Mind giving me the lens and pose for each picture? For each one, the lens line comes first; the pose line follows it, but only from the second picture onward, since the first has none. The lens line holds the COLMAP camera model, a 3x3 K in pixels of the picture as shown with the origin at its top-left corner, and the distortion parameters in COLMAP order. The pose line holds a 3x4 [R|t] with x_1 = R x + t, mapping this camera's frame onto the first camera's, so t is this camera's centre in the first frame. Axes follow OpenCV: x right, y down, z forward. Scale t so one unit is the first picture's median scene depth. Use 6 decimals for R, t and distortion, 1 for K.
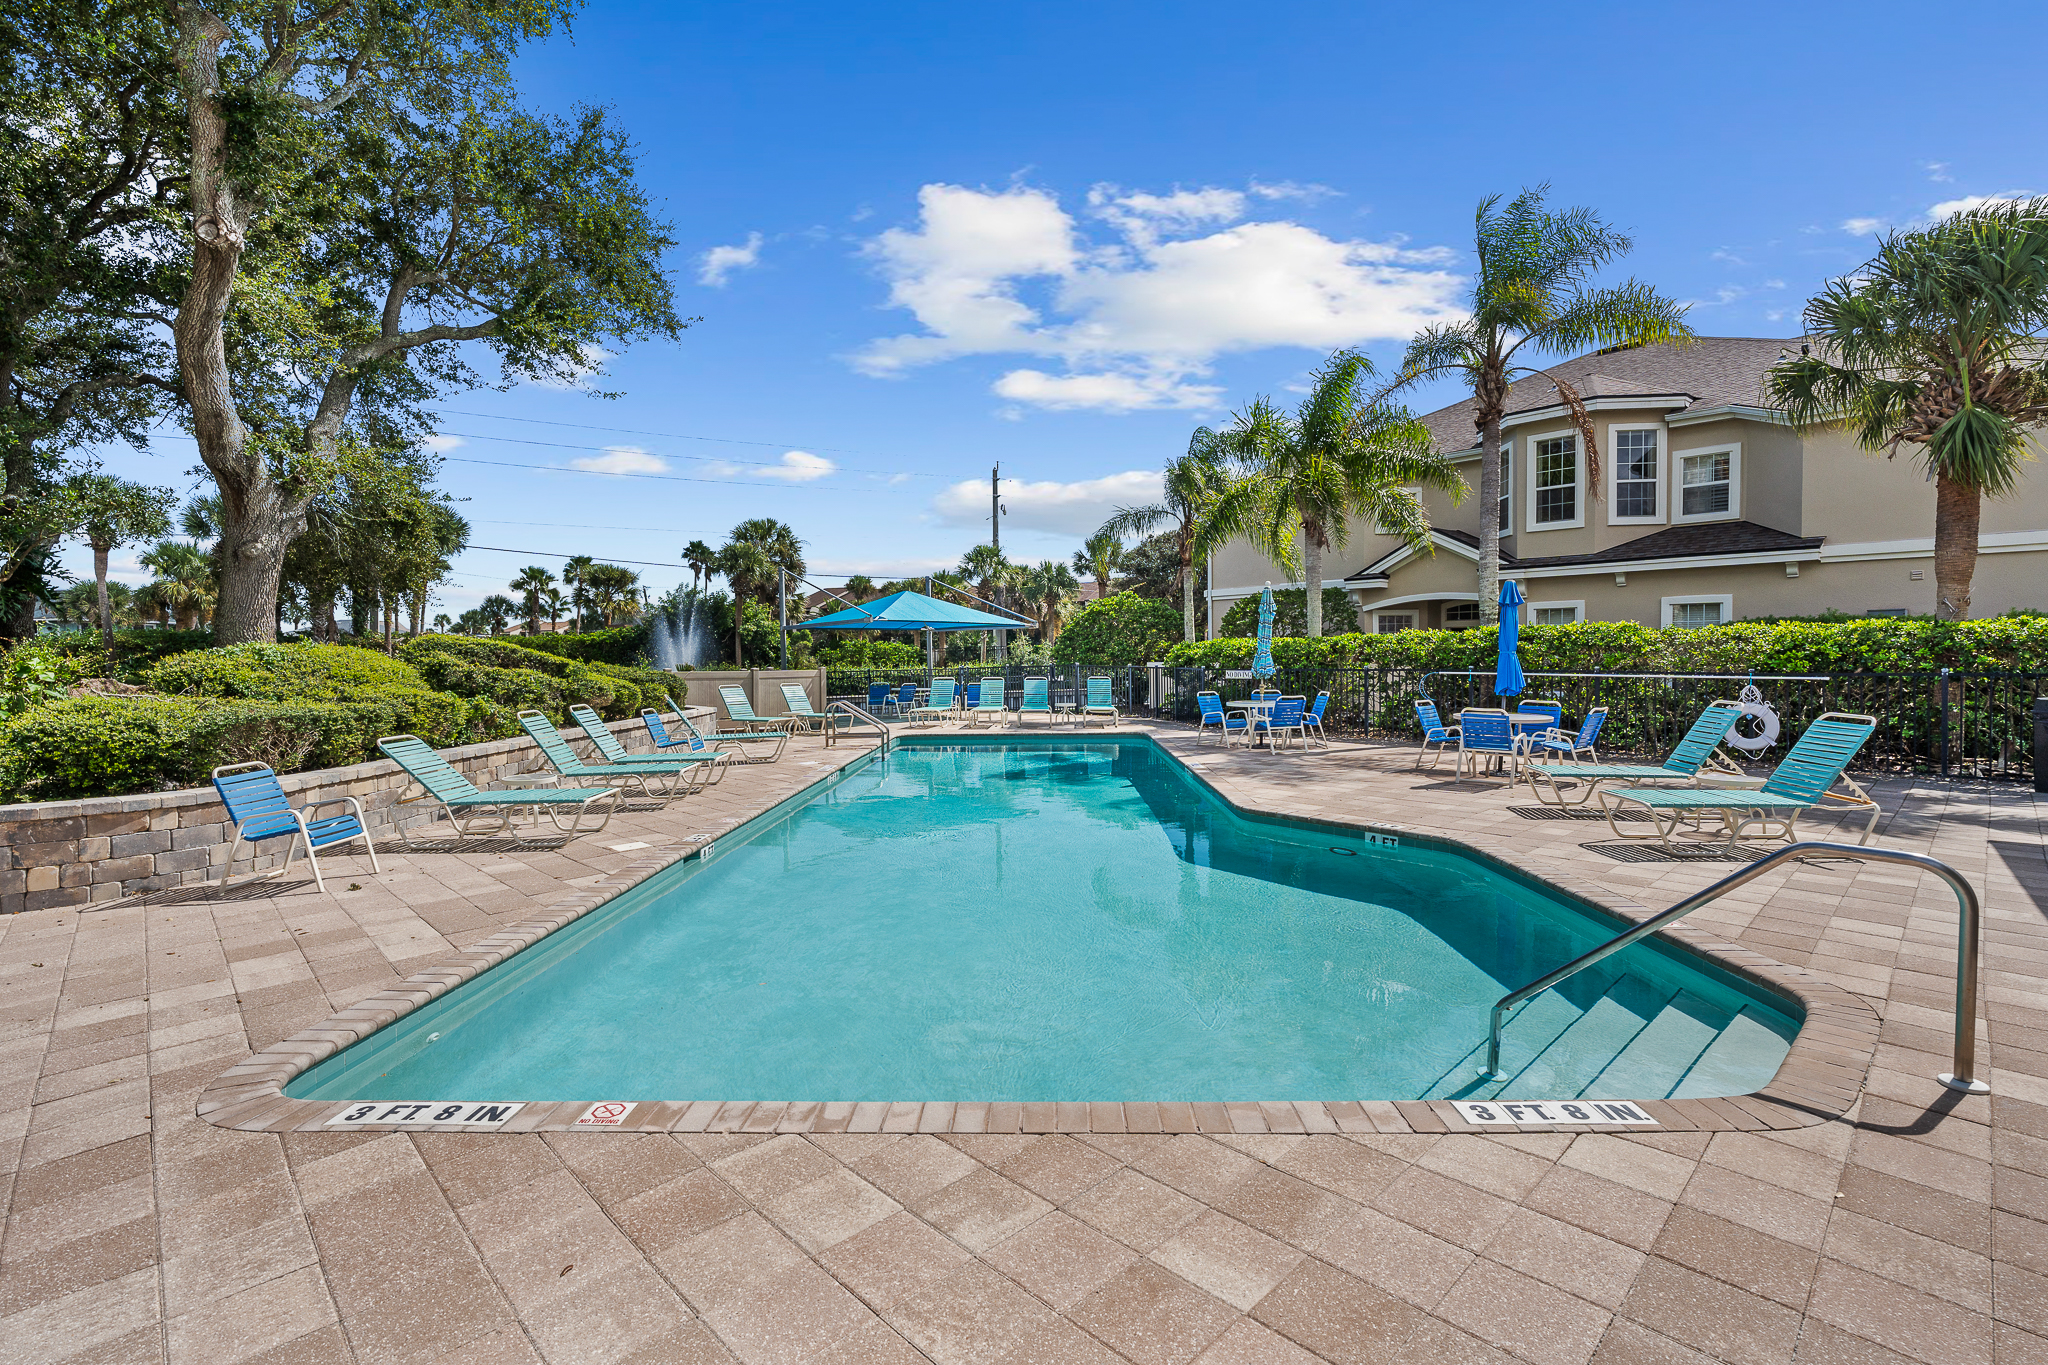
lens RADIAL K [[930.5, 0, 1025.1], [0, 930.5, 697.5], [0, 0, 1]] dist [-0.001933, 0.000337]
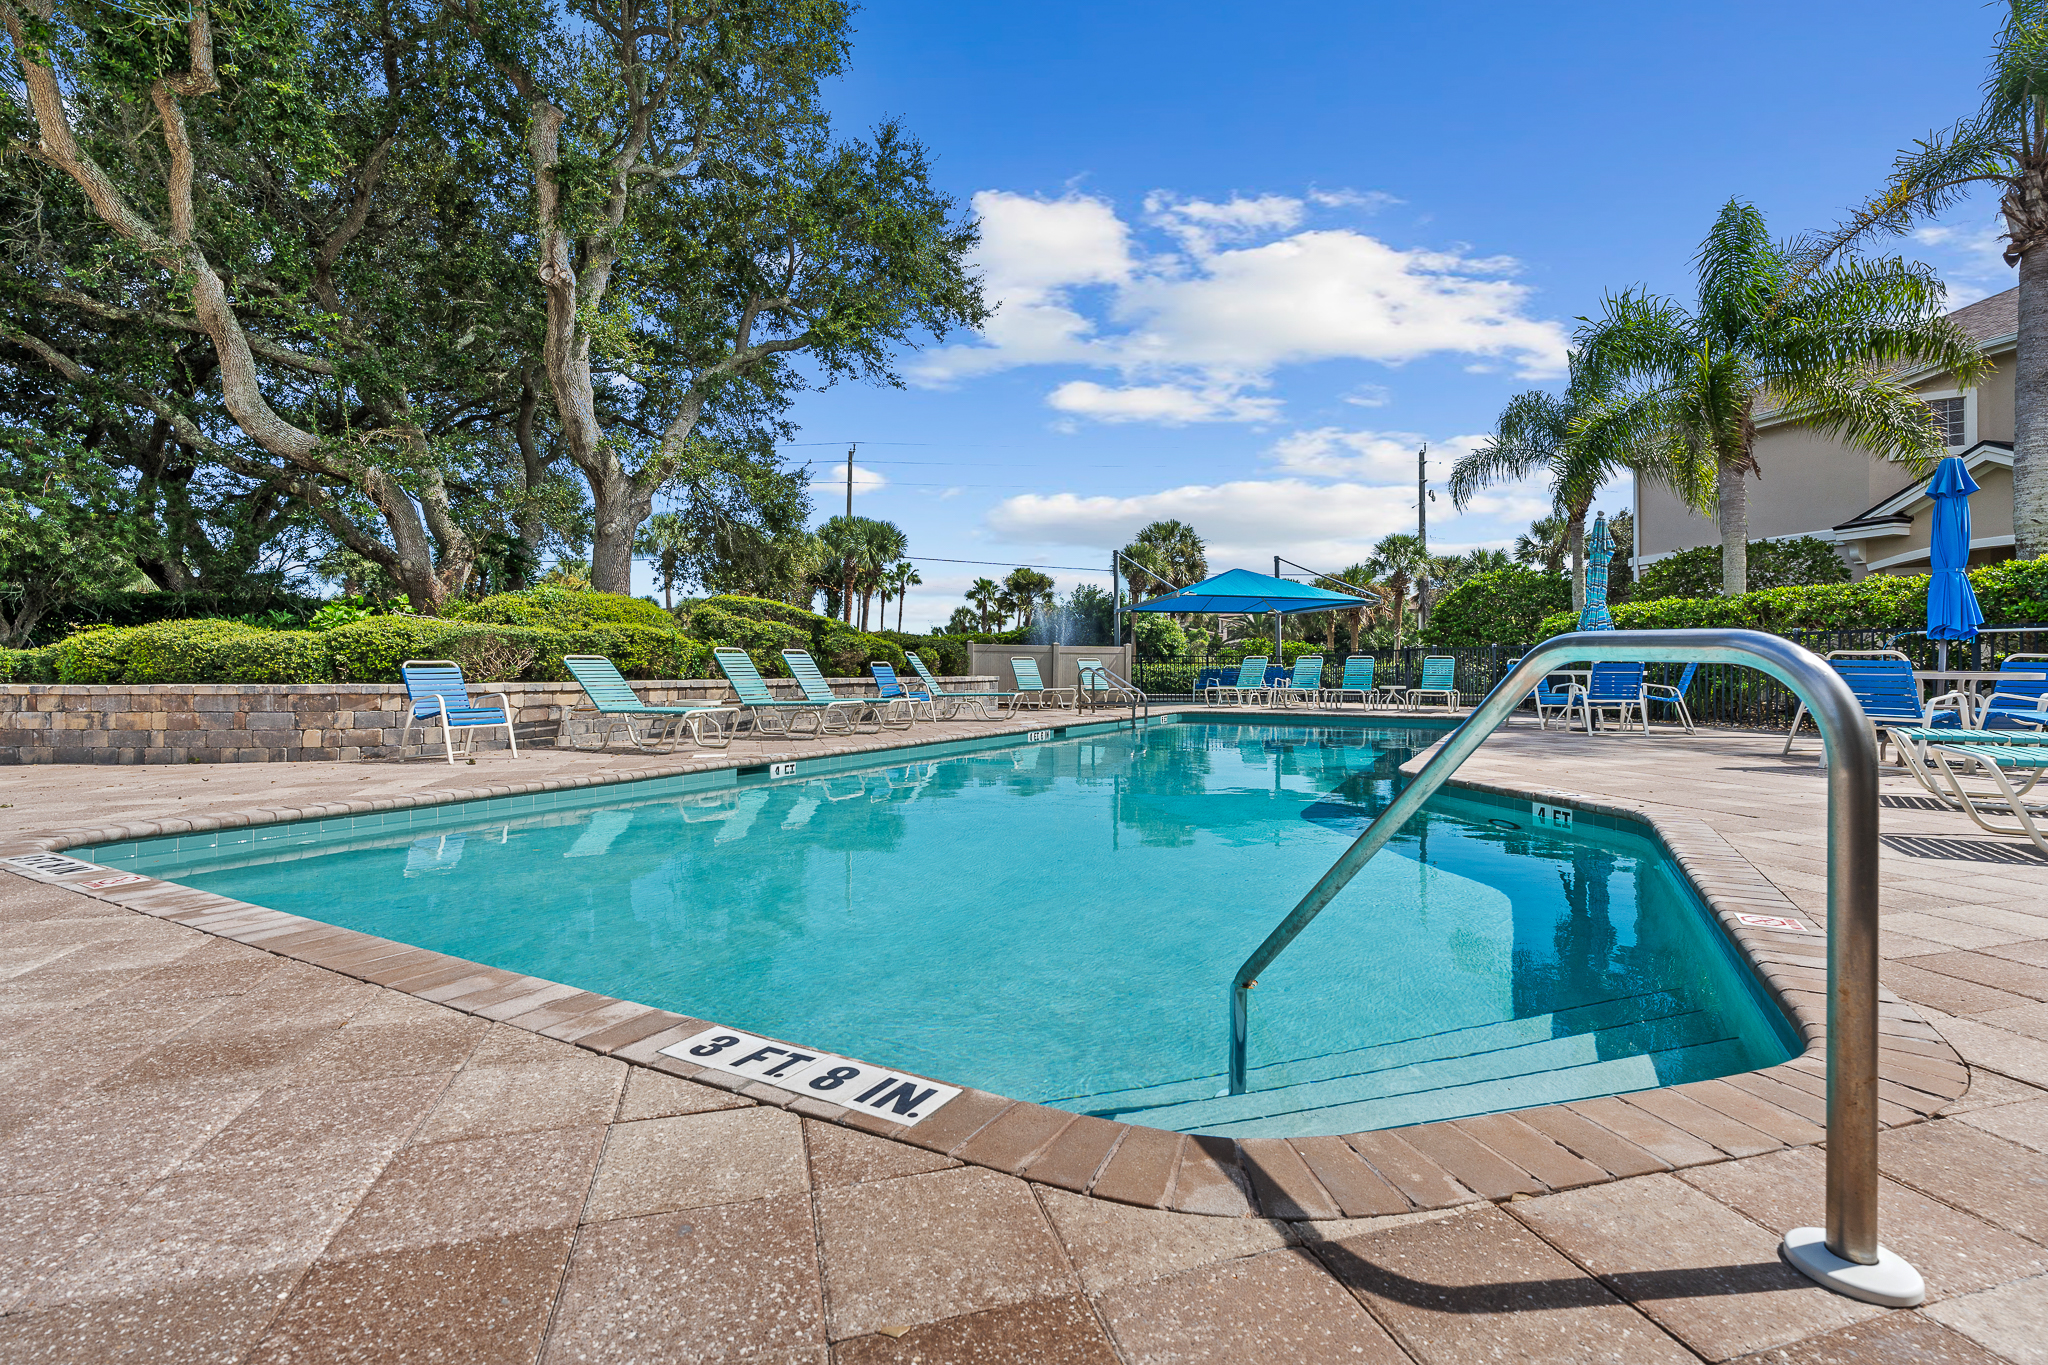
lens RADIAL K [[929.8, 0, 1024.0], [0, 929.8, 682.5], [0, 0, 1]] dist [-0.002158, 0.000604]
pose [[0.885680, 0.016583, -0.463999, 0.203843], [-0.030563, 0.999277, -0.022624, 0.048259], [0.463288, 0.034219, 0.885547, 0.121369]]
